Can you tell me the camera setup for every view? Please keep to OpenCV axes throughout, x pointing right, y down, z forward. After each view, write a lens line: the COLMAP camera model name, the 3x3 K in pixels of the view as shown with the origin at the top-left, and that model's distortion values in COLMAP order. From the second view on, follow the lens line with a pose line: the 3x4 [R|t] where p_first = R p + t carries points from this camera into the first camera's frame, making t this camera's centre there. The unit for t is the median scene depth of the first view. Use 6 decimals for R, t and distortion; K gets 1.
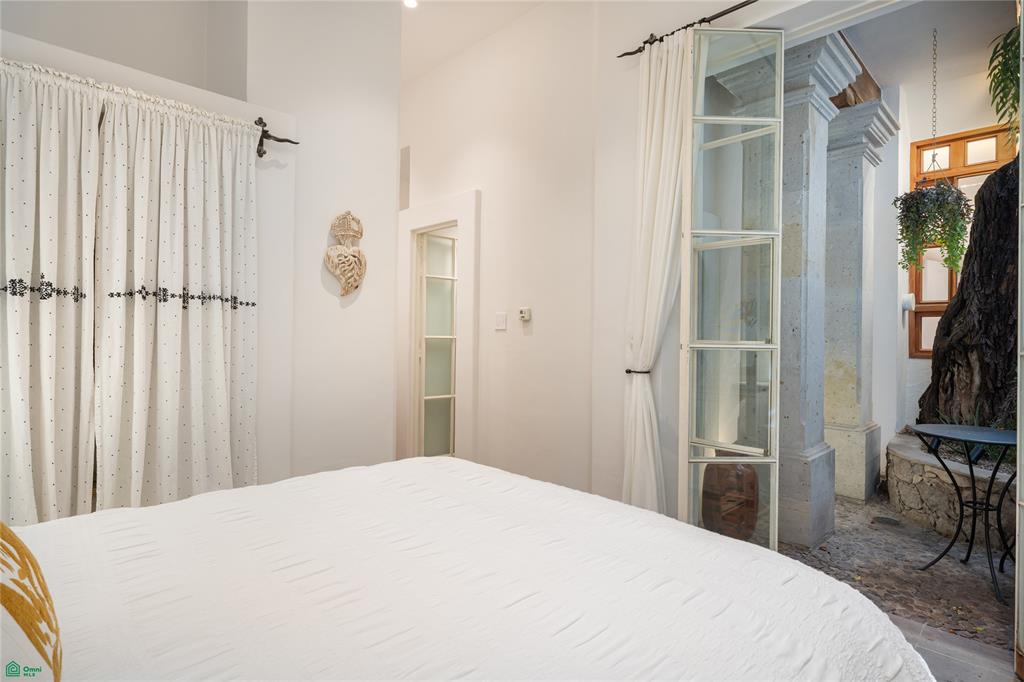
lens RADIAL K [[525.8, 0, 516.5], [0, 525.8, 332.3], [0, 0, 1]] dist [0.009802, -0.001820]
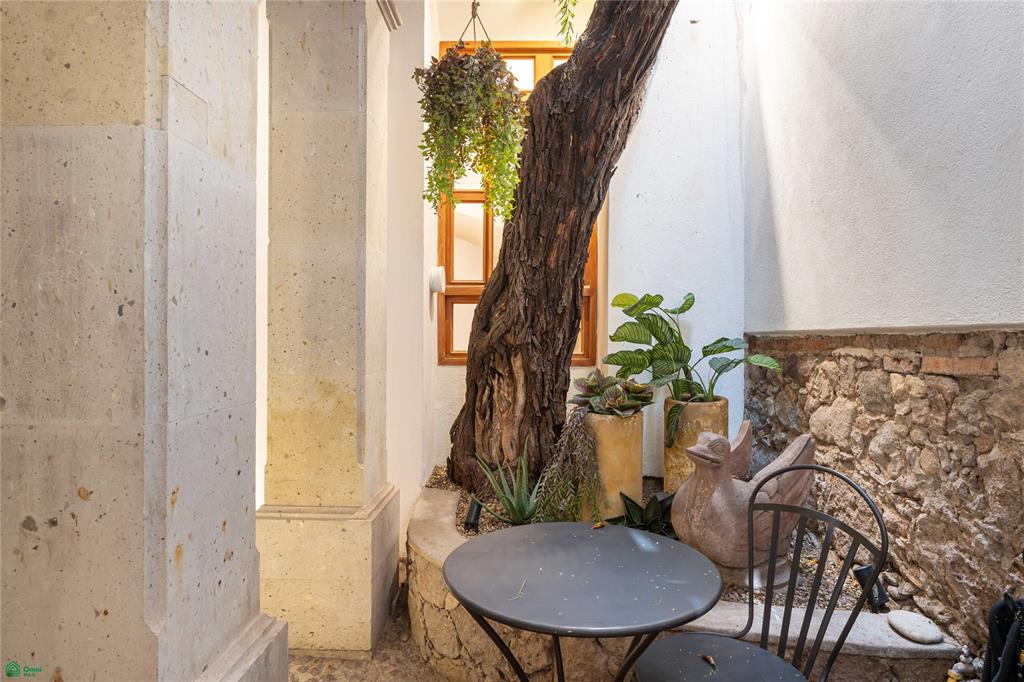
lens RADIAL K [[568.8, 0, 512.0], [0, 568.8, 341.0], [0, 0, 1]] dist [-0.030886, 0.000116]
pose [[0.717708, -0.013431, 0.696215, 0.368312], [-0.000625, 0.999801, 0.019932, 0.005038], [-0.696344, -0.014741, 0.717557, 0.498853]]
